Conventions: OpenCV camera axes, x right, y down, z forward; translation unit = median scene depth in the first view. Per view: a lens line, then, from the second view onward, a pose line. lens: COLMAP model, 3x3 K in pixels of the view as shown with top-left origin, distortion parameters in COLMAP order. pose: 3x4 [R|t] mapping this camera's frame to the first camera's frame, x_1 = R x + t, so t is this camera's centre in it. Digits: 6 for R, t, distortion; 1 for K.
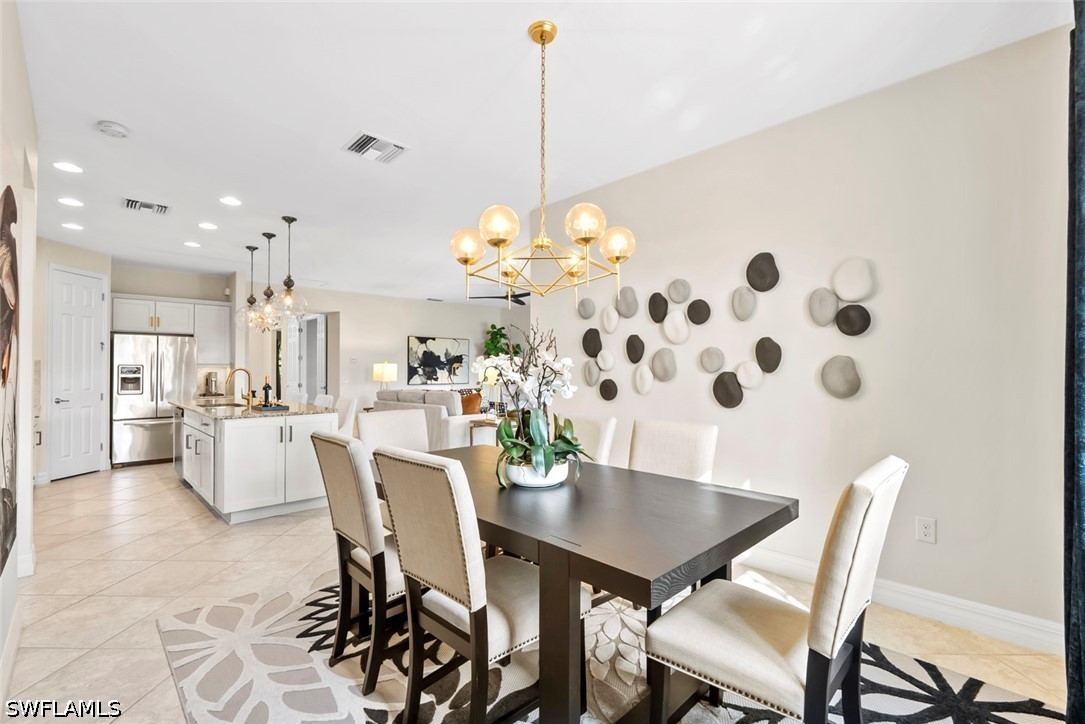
lens RADIAL K [[480.7, 0, 541.5], [0, 480.7, 362.2], [0, 0, 1]] dist [-0.003017, 0.000563]
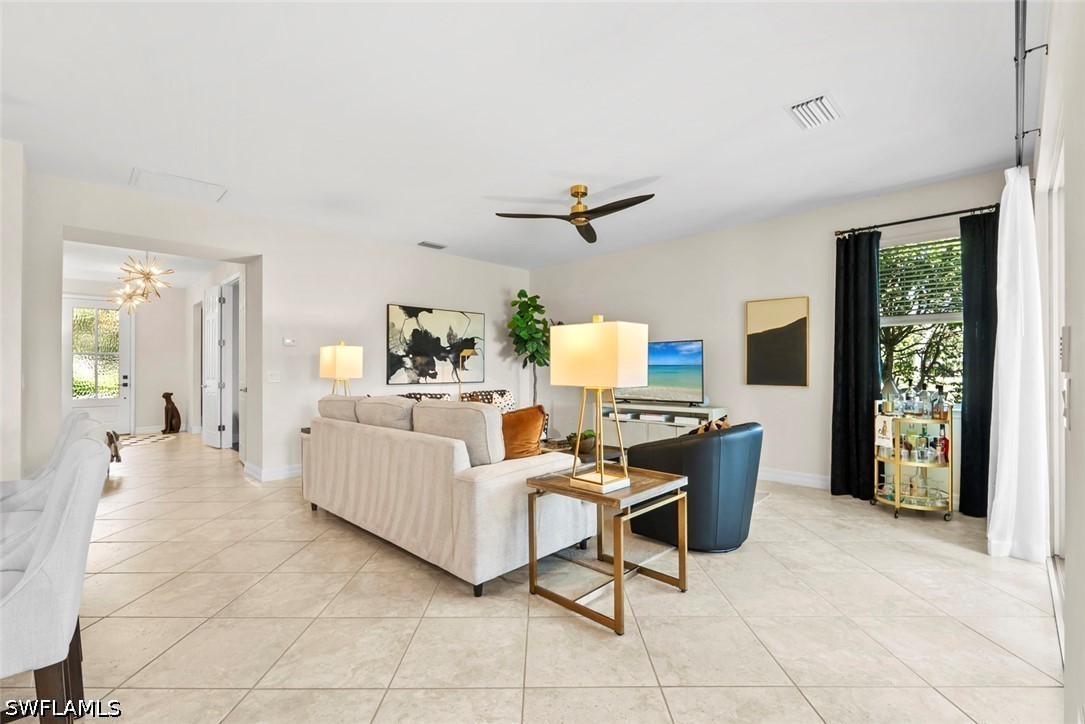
lens RADIAL K [[480.7, 0, 544.2], [0, 480.7, 363.7], [0, 0, 1]] dist [-0.003017, 0.000563]
pose [[0.999827, -0.000448, 0.018604, -0.120610], [0.000322, 0.999977, 0.006778, 0.021754], [-0.018606, -0.006771, 0.999804, 0.515350]]
